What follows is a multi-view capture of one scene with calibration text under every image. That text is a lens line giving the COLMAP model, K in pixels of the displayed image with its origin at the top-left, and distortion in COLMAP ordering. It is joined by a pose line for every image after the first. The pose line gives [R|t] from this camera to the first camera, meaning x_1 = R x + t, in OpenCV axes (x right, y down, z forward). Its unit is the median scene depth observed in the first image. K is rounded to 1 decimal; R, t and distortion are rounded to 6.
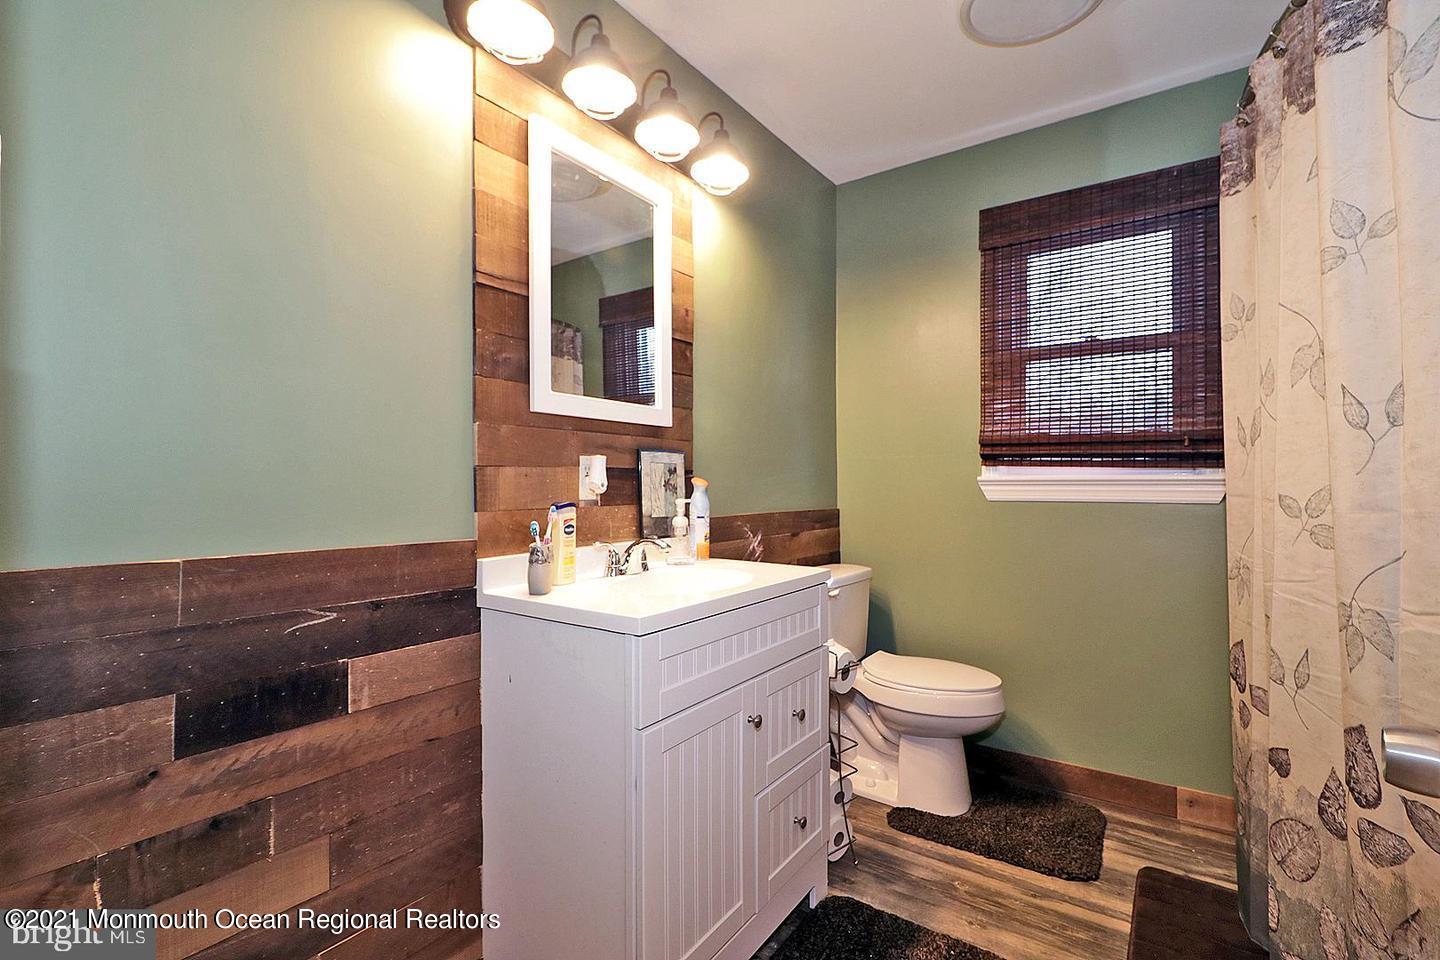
lens RADIAL K [[655.9, 0, 724.7], [0, 655.9, 478.8], [0, 0, 1]] dist [0.001398, 0.000047]
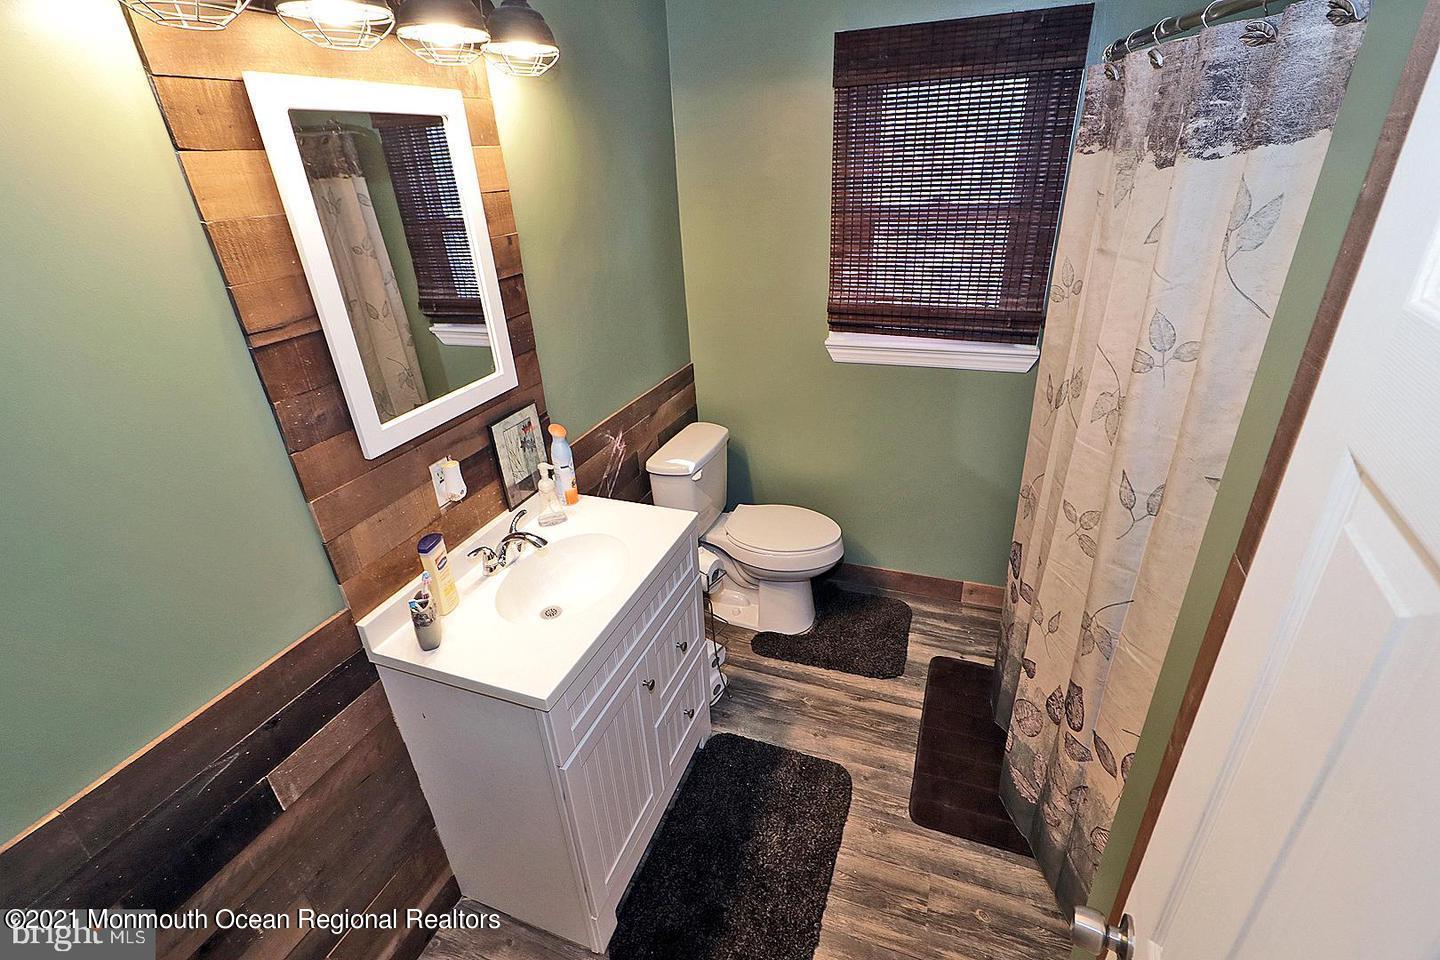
lens RADIAL K [[655.9, 0, 724.7], [0, 655.9, 478.8], [0, 0, 1]] dist [0.001398, 0.000047]
pose [[0.969686, -0.146291, 0.195722, 0.001328], [0.044904, 0.894024, 0.445762, -0.361894], [-0.240192, -0.423461, 0.873492, 0.066467]]
